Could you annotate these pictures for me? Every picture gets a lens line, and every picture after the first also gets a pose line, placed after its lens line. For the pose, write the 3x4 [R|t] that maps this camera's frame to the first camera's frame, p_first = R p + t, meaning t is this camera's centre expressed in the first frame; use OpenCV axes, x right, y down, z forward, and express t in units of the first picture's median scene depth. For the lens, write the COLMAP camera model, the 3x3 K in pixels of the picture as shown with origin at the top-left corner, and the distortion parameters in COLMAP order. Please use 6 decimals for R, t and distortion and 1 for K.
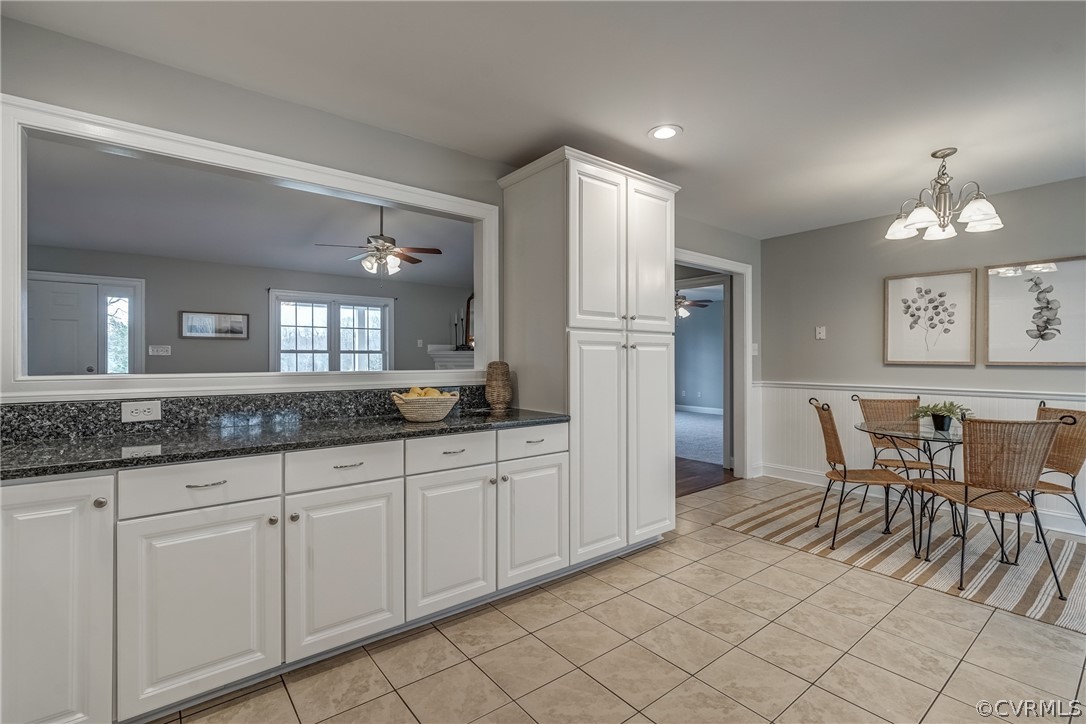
lens RADIAL K [[494.4, 0, 547.2], [0, 494.4, 362.7], [0, 0, 1]] dist [-0.005457, 0.000059]
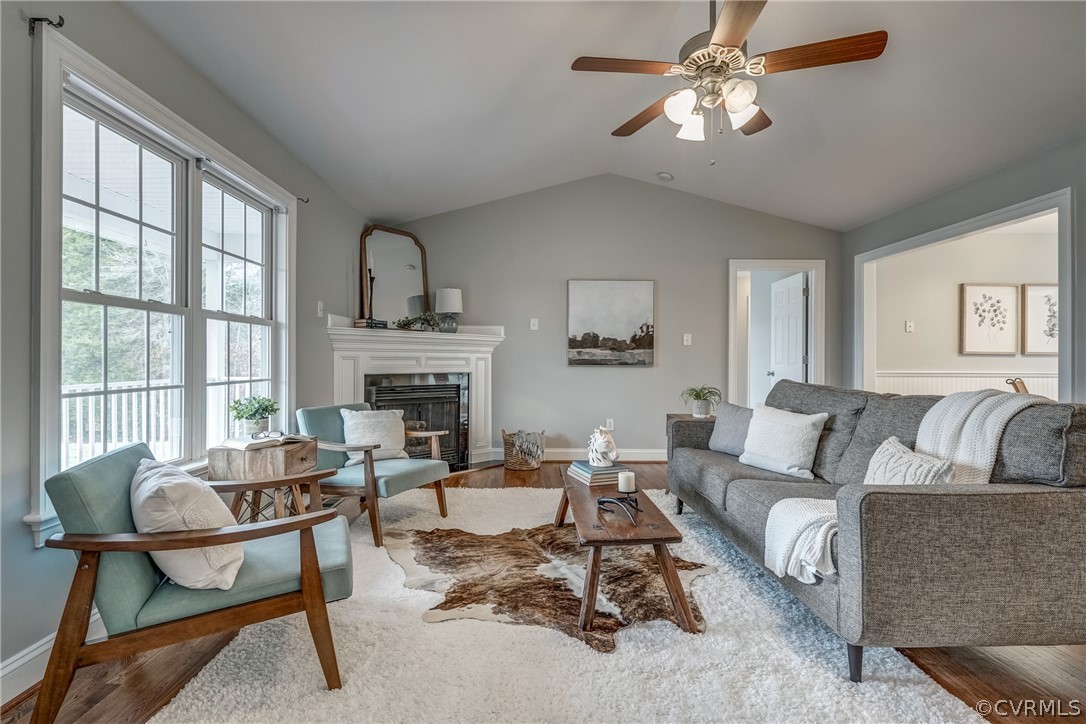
lens RADIAL K [[494.4, 0, 538.6], [0, 494.4, 358.0], [0, 0, 1]] dist [-0.005457, 0.000059]
pose [[0.624050, 0.002622, 0.781380, -1.036054], [0.001222, 0.999990, -0.004332, 0.018999], [-0.781383, 0.003658, 0.624041, 1.177864]]
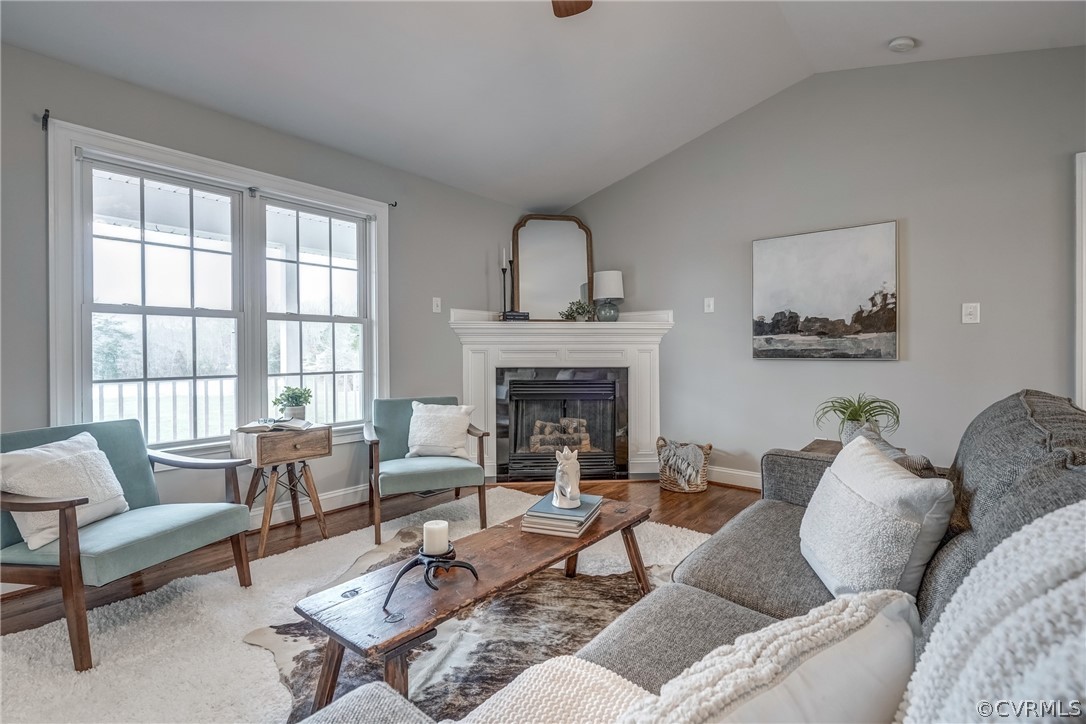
lens RADIAL K [[494.4, 0, 542.6], [0, 494.4, 353.6], [0, 0, 1]] dist [-0.005457, 0.000059]
pose [[0.980668, -0.008566, 0.195491, -0.532041], [0.009145, 0.999956, -0.002056, 0.022297], [-0.195465, 0.003804, 0.980703, 1.074745]]
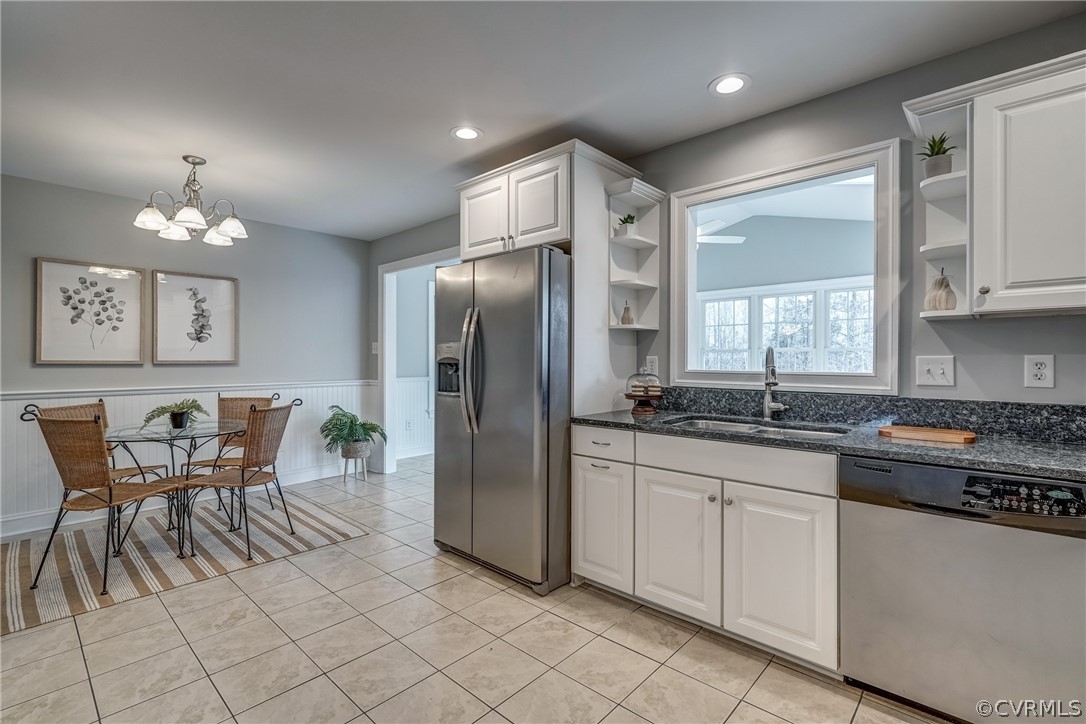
lens RADIAL K [[494.4, 0, 536.9], [0, 494.4, 357.2], [0, 0, 1]] dist [-0.005457, 0.000059]
pose [[-0.158533, 0.005170, 0.987340, -0.266993], [0.008212, 0.999959, -0.003917, 0.001421], [-0.987320, 0.007487, -0.158568, 0.353764]]
